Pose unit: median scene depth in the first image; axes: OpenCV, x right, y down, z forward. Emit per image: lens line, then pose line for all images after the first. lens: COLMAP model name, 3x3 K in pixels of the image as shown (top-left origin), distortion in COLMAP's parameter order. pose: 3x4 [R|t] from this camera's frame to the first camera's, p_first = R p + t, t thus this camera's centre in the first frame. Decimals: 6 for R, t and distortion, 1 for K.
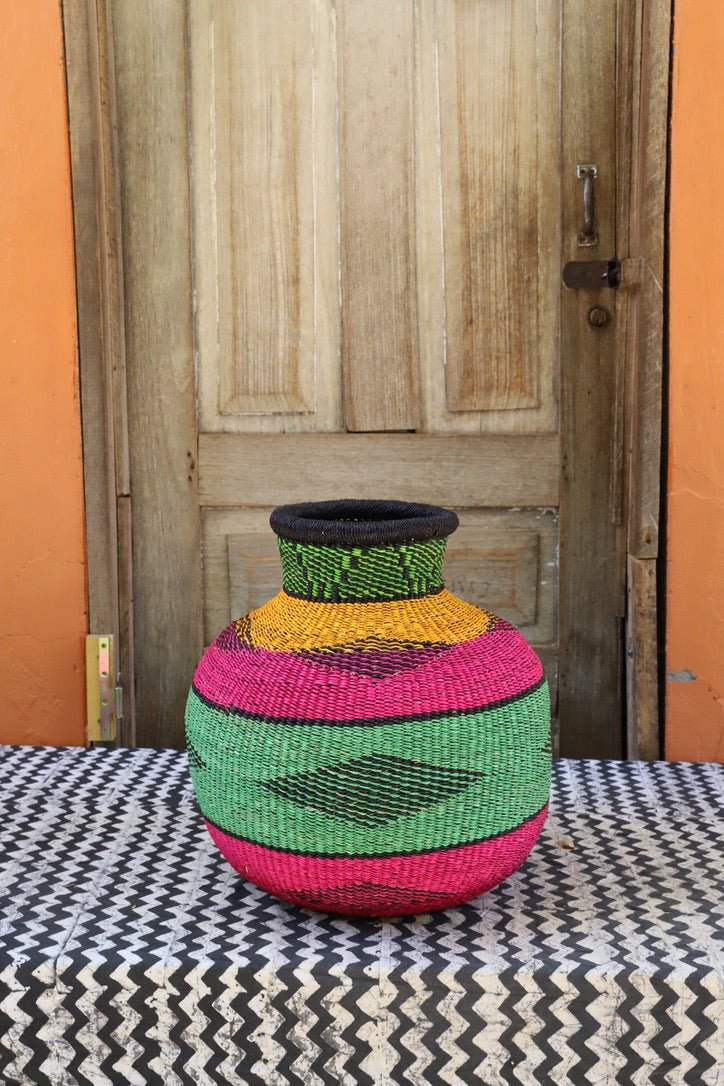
lens RADIAL K [[1354.6, 0, 364.9], [0, 1354.6, 546.8], [0, 0, 1]] dist [0.113468, 0.000000]
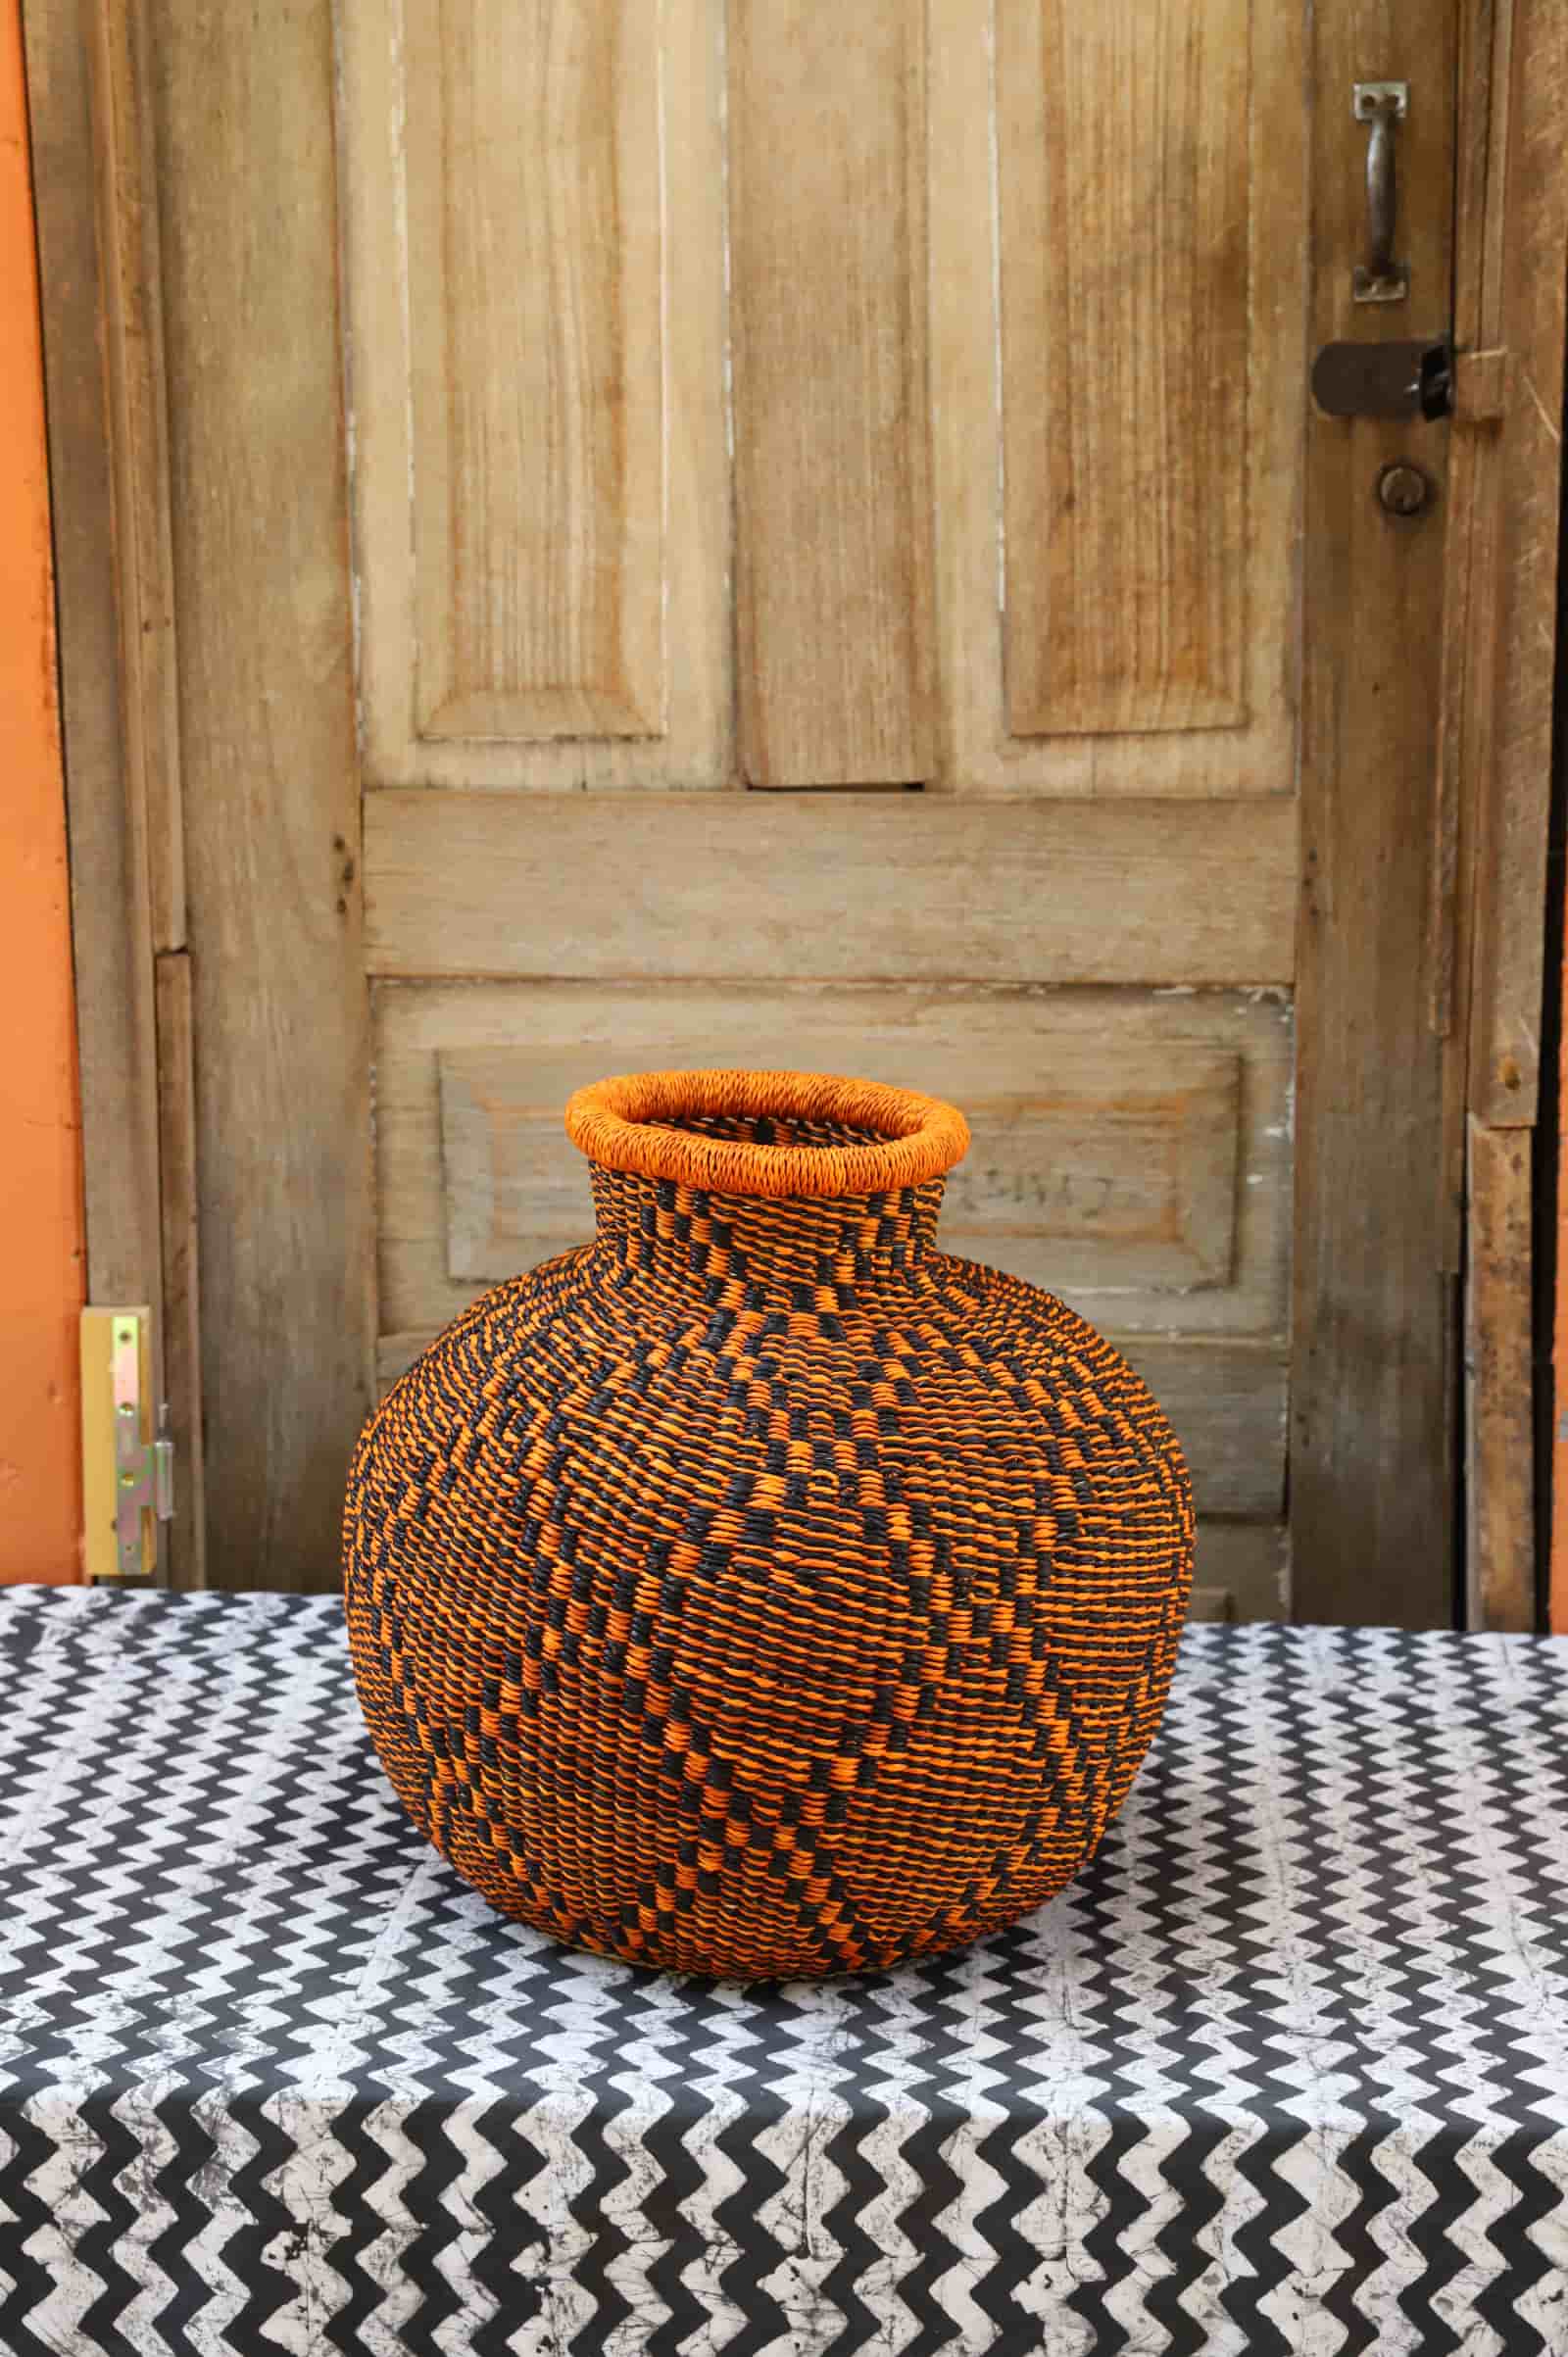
lens RADIAL K [[4341.3, 0, 790.7], [0, 4341.3, 1176.1], [0, 0, 1]] dist [0.256679, 0.000000]
pose [[0.999559, 0.006641, -0.028947, 0.036317], [-0.004461, 0.997196, 0.074705, -0.067669], [0.029362, -0.074543, 0.996785, -0.246149]]
